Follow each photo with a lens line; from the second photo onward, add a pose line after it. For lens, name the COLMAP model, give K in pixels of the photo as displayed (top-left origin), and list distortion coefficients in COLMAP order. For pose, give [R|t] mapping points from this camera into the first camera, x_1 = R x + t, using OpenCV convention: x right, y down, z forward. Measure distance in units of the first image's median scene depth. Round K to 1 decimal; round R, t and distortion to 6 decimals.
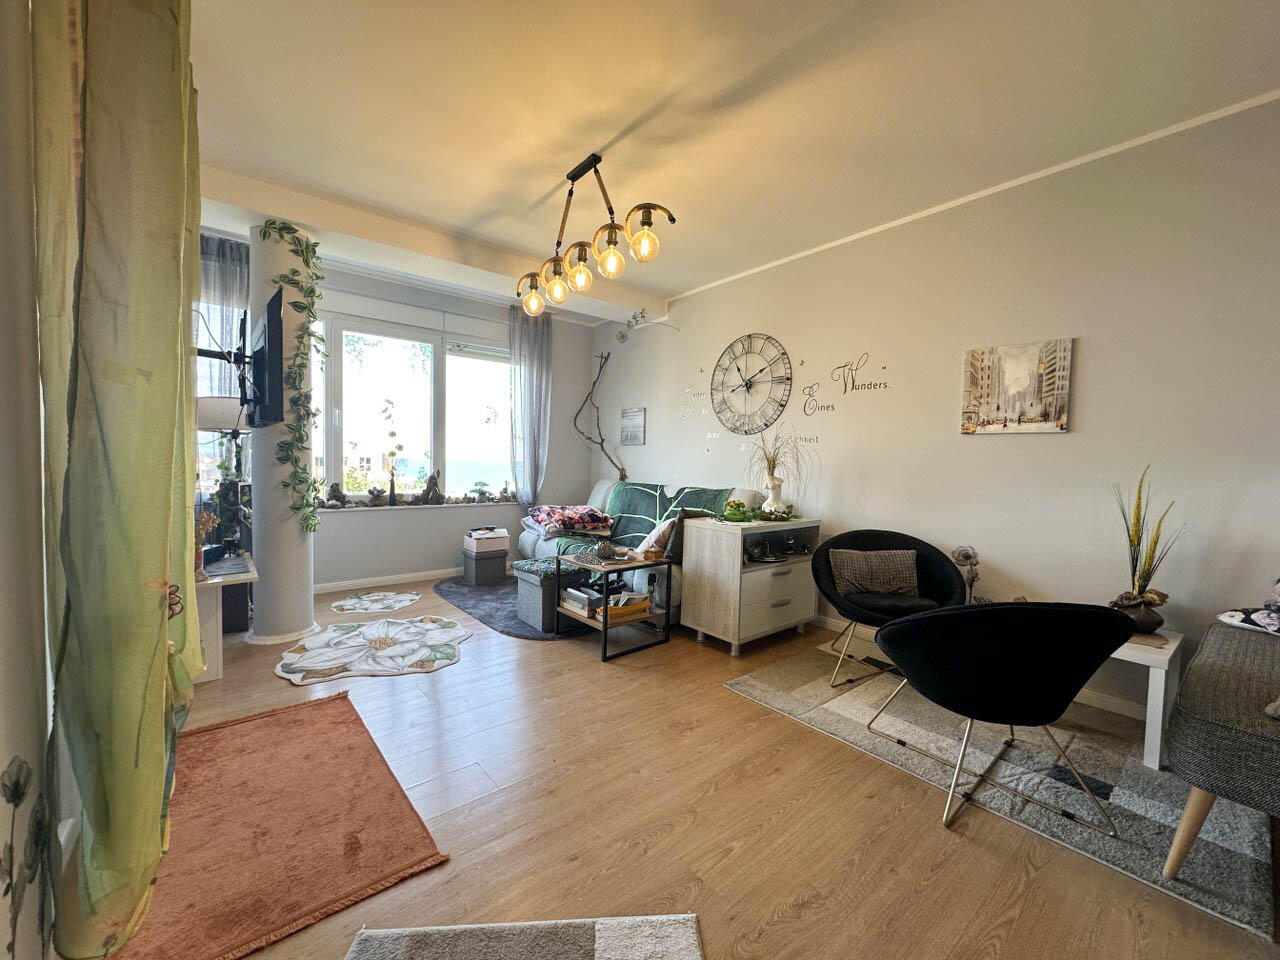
lens RADIAL K [[509.9, 0, 637.5], [0, 509.9, 479.2], [0, 0, 1]] dist [0.000077, 0.000951]
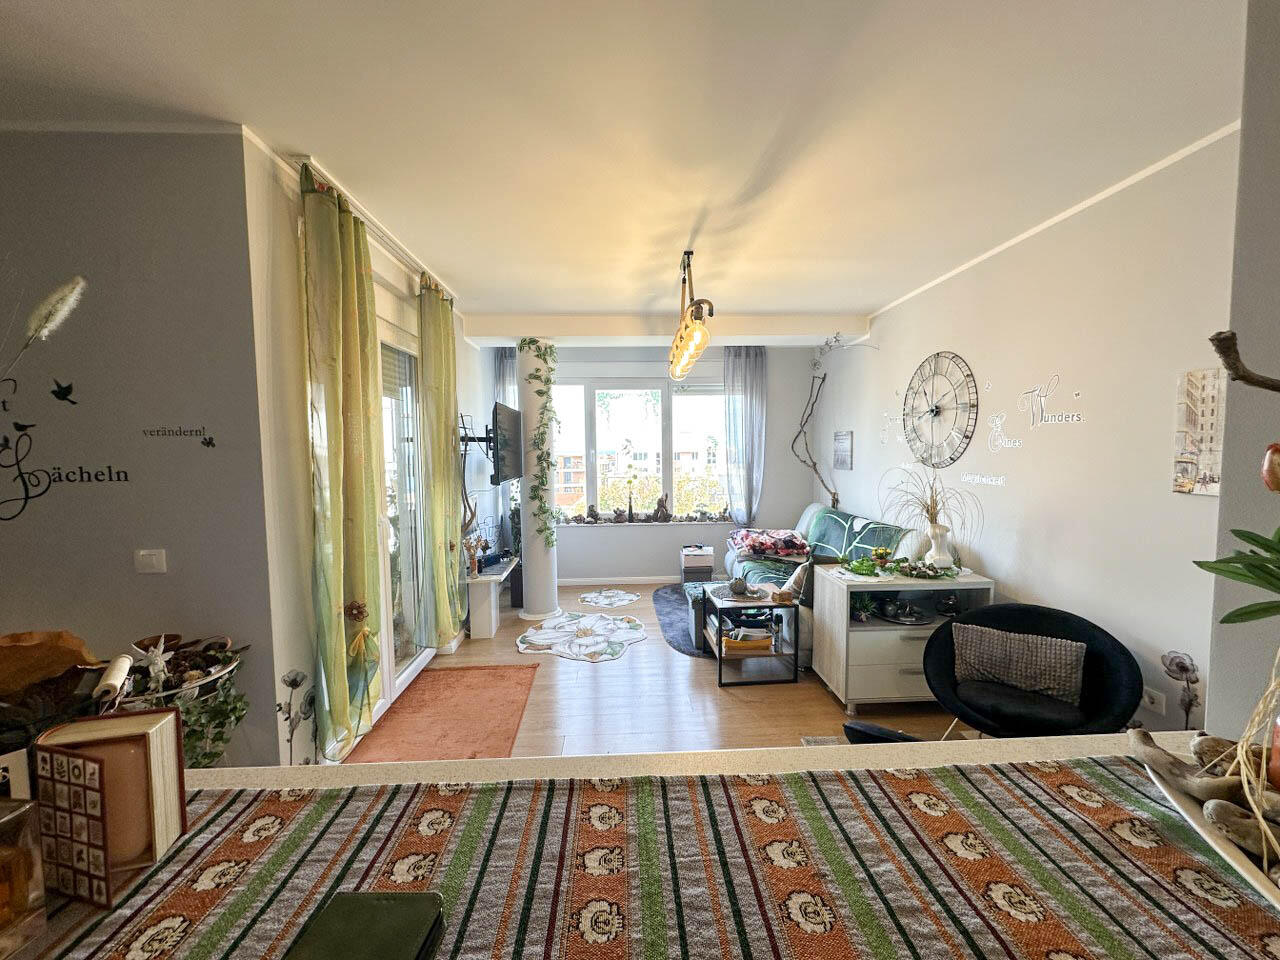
lens RADIAL K [[509.9, 0, 640.3], [0, 509.9, 479.4], [0, 0, 1]] dist [0.000077, 0.000951]
pose [[0.799965, 0.006109, -0.600015, 0.361402], [0.007258, 0.999777, 0.019856, -0.096511], [0.600002, -0.020239, 0.799742, -0.000629]]
